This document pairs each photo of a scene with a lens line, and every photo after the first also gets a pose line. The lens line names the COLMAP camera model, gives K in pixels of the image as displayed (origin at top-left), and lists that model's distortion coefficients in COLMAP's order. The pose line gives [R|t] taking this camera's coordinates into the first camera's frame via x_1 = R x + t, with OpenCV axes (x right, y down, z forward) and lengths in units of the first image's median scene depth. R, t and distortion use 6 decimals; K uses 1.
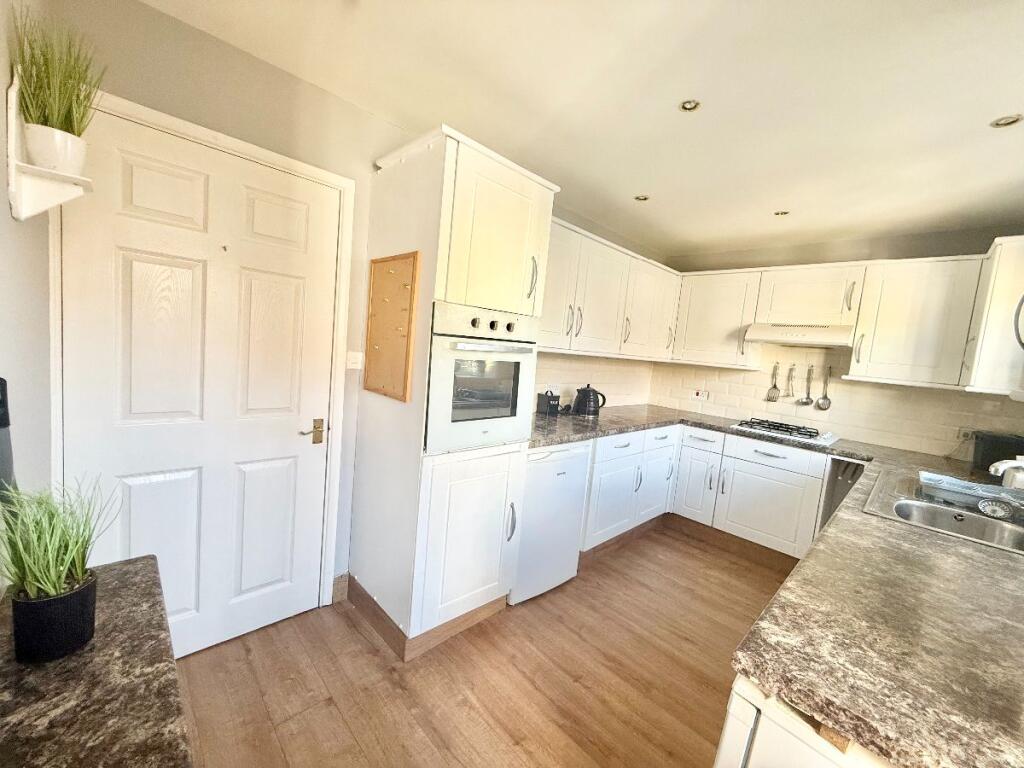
lens RADIAL K [[409.2, 0, 510.8], [0, 409.2, 384.2], [0, 0, 1]] dist [-0.000277, 0.000154]
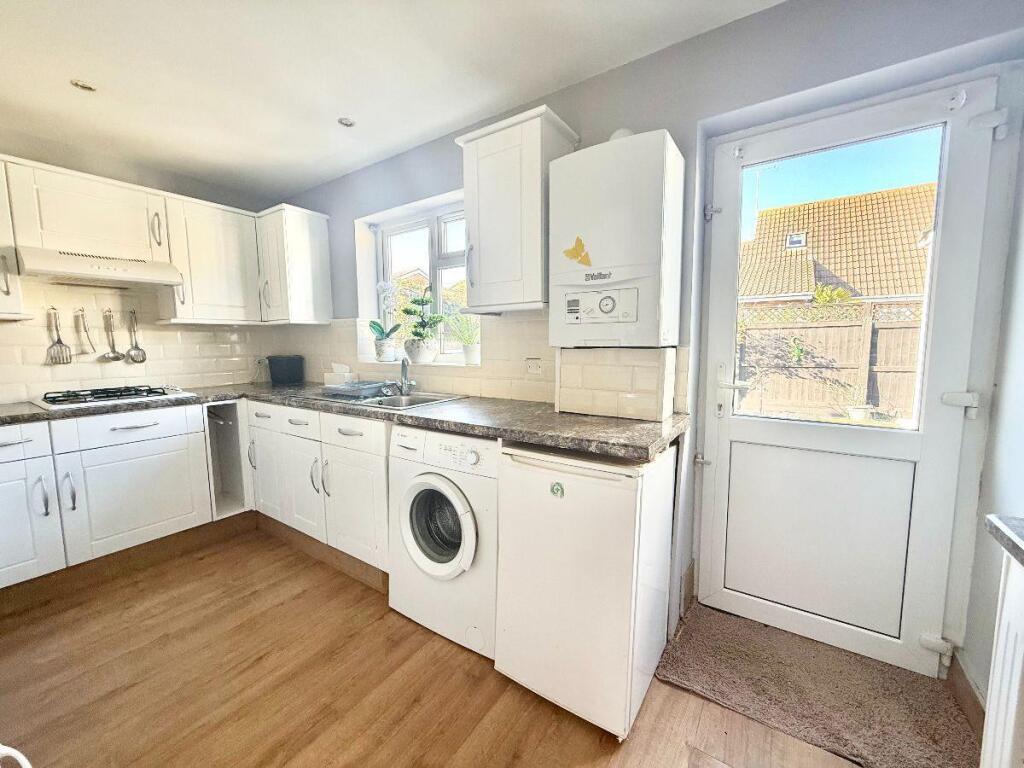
lens RADIAL K [[409.2, 0, 510.2], [0, 409.2, 381.2], [0, 0, 1]] dist [-0.000277, 0.000154]
pose [[-0.197077, -0.190087, 0.961784, -0.212122], [0.082775, 0.974294, 0.209520, -0.013483], [-0.976887, 0.120903, -0.176277, 0.404479]]
